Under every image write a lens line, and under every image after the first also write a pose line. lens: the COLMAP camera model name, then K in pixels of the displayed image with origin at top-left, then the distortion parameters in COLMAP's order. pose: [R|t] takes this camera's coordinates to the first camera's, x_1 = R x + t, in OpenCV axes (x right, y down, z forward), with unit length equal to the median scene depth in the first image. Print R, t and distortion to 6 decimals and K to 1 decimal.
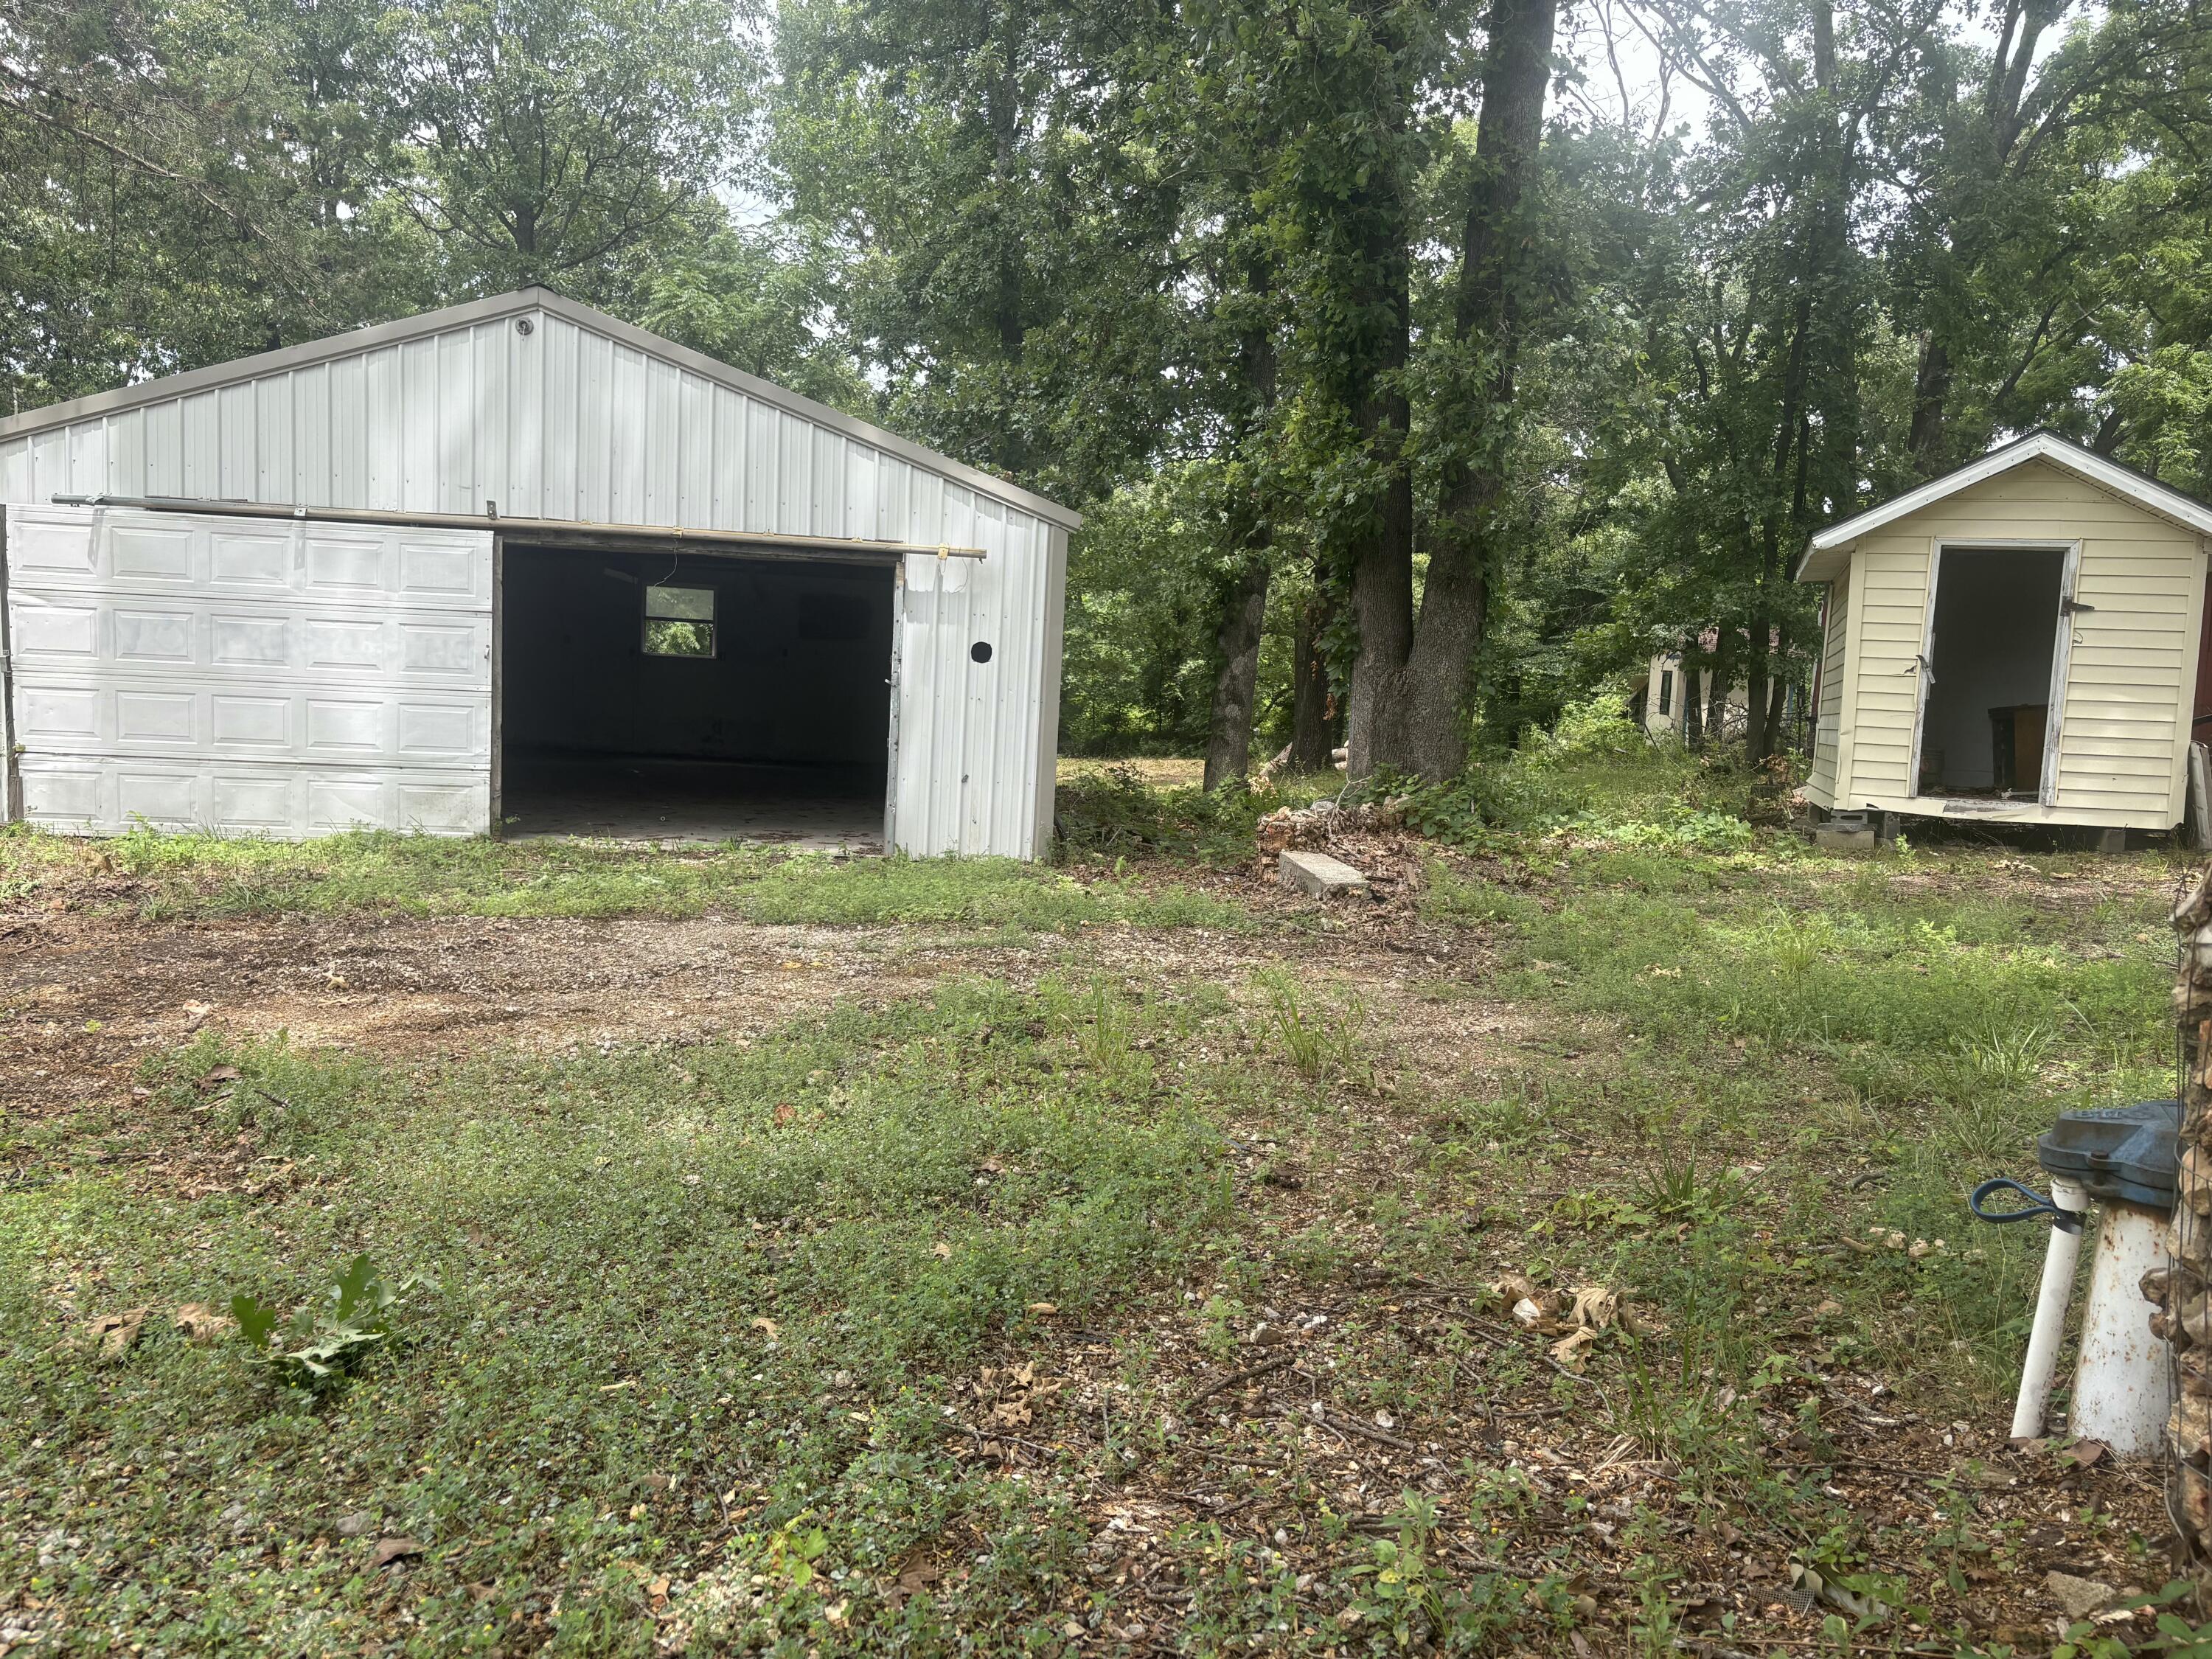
lens RADIAL K [[1656.7, 0, 1104.8], [0, 1656.7, 850.0], [0, 0, 1]] dist [0.001397, -0.012913]
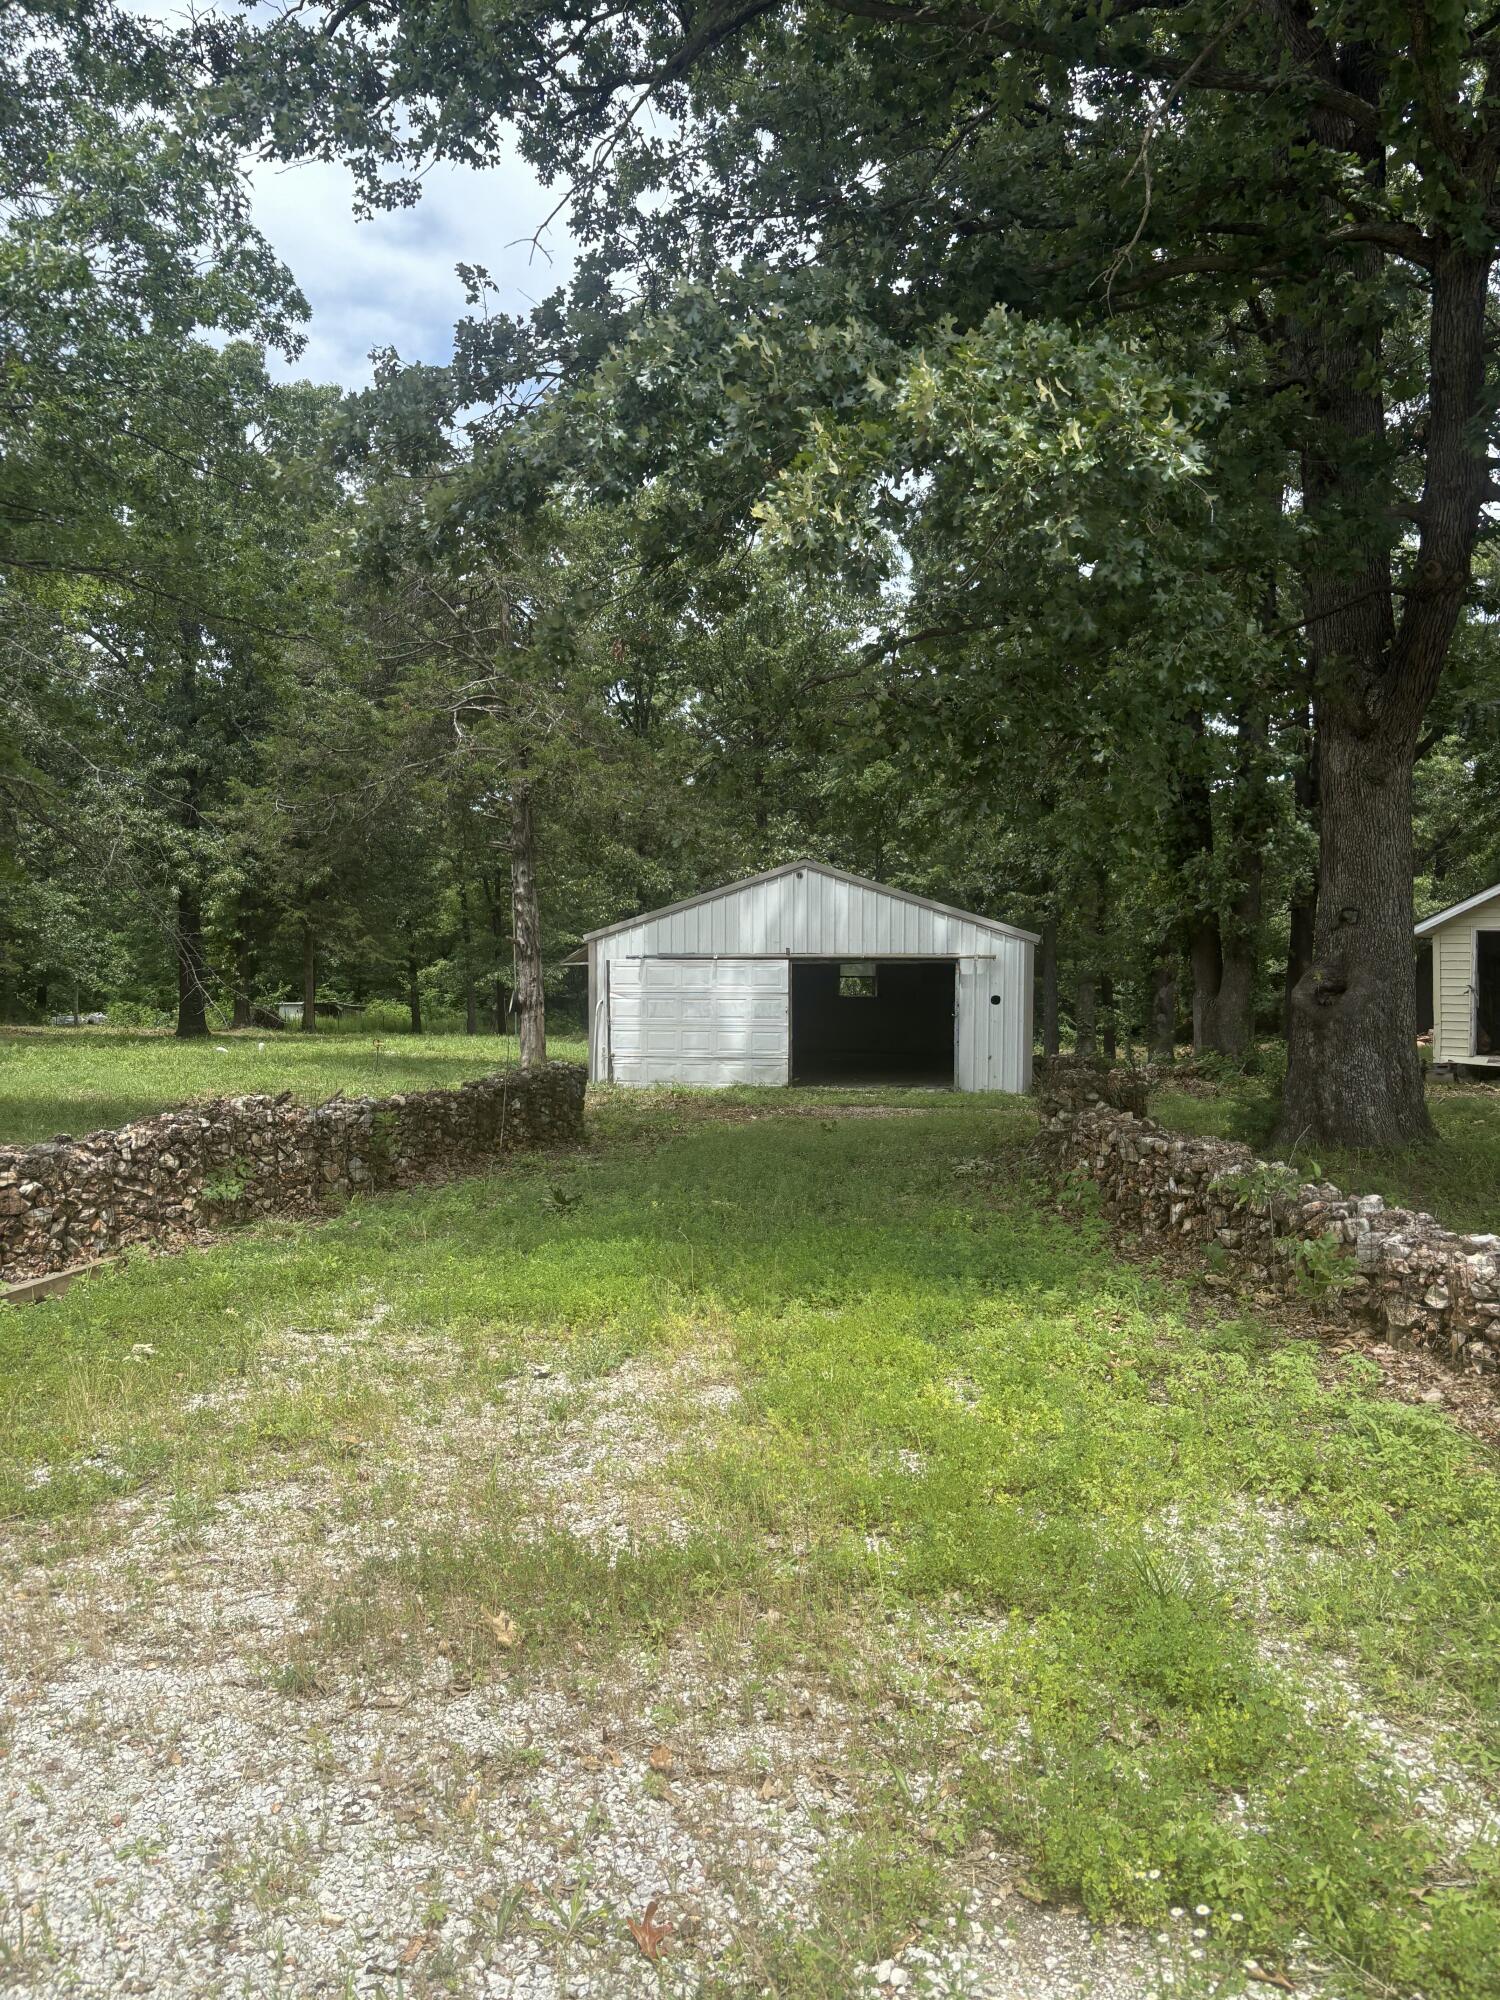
lens RADIAL K [[1503.3, 0, 755.8], [0, 1503.3, 964.0], [0, 0, 1]] dist [0.048505, -0.003580]
pose [[0.949649, -0.043525, -0.310279, 0.261016], [0.010172, 0.994065, -0.108314, 0.050166], [0.313151, 0.099704, 0.944455, -1.064395]]
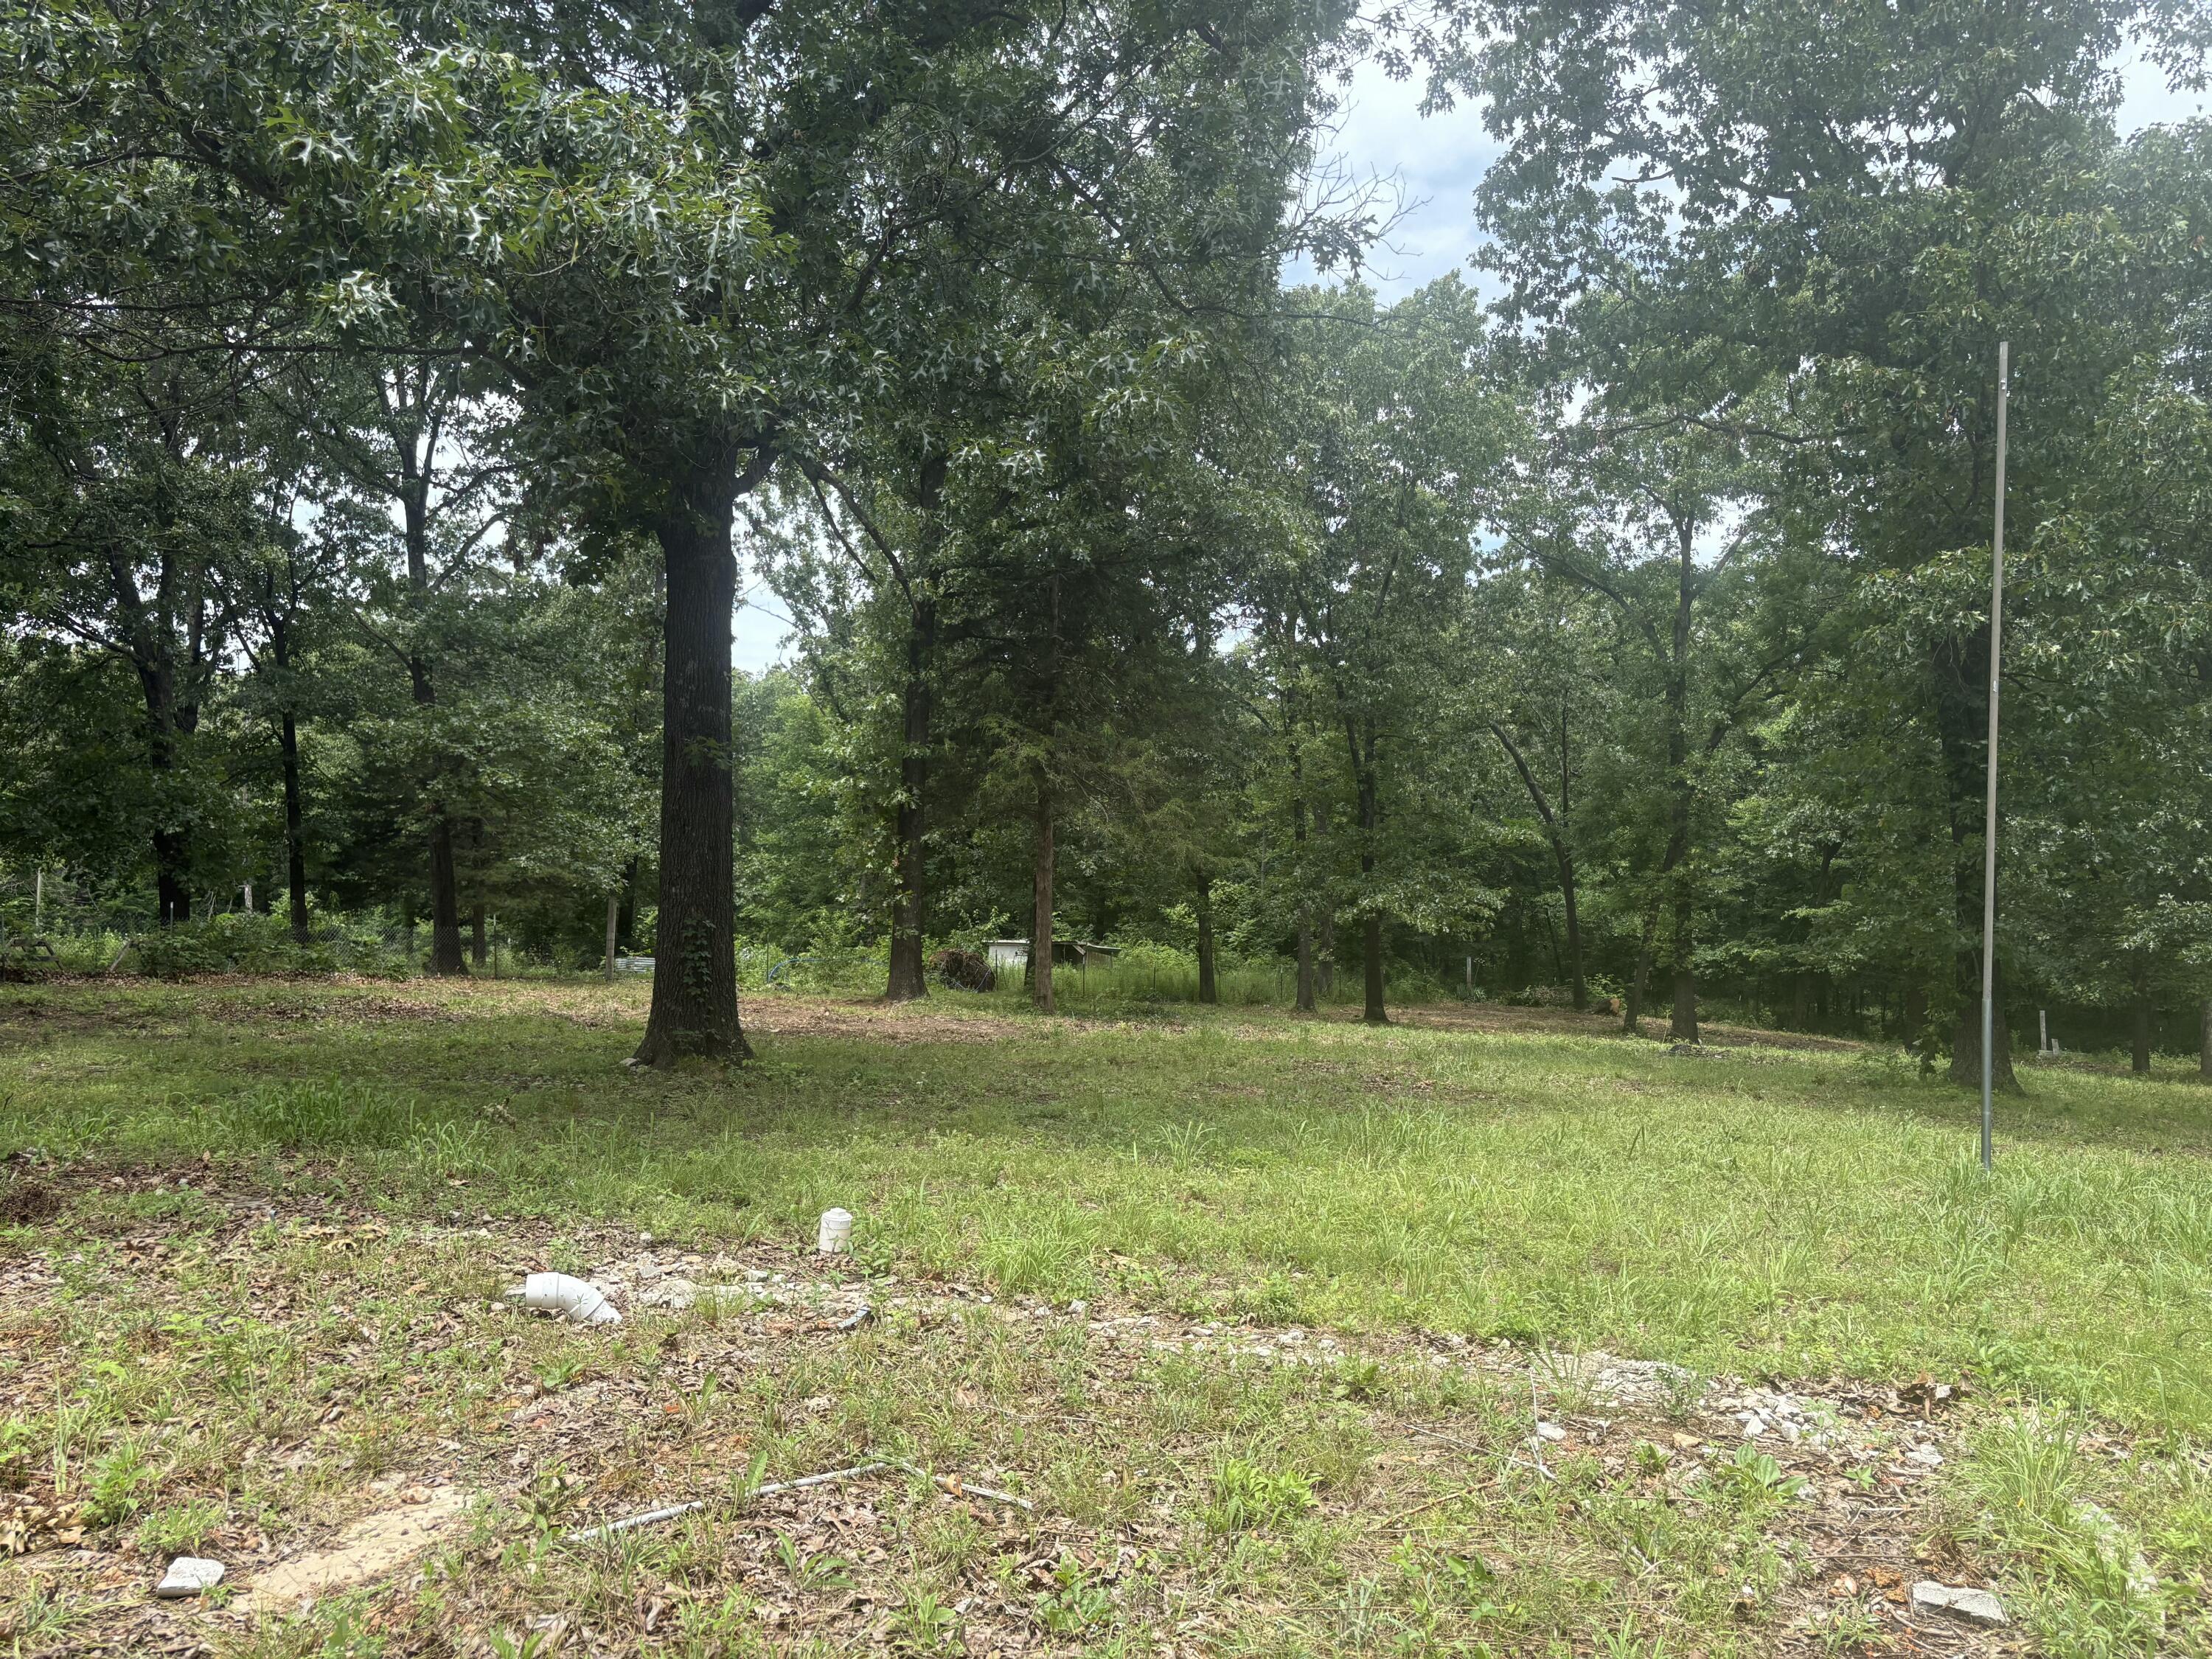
lens RADIAL K [[1656.7, 0, 1104.8], [0, 1656.7, 850.0], [0, 0, 1]] dist [0.001397, -0.012913]
pose [[0.849109, -0.033879, -0.527130, -1.321235], [-0.044380, 0.989837, -0.135105, -0.197595], [0.526350, 0.138113, 0.838976, 1.166658]]
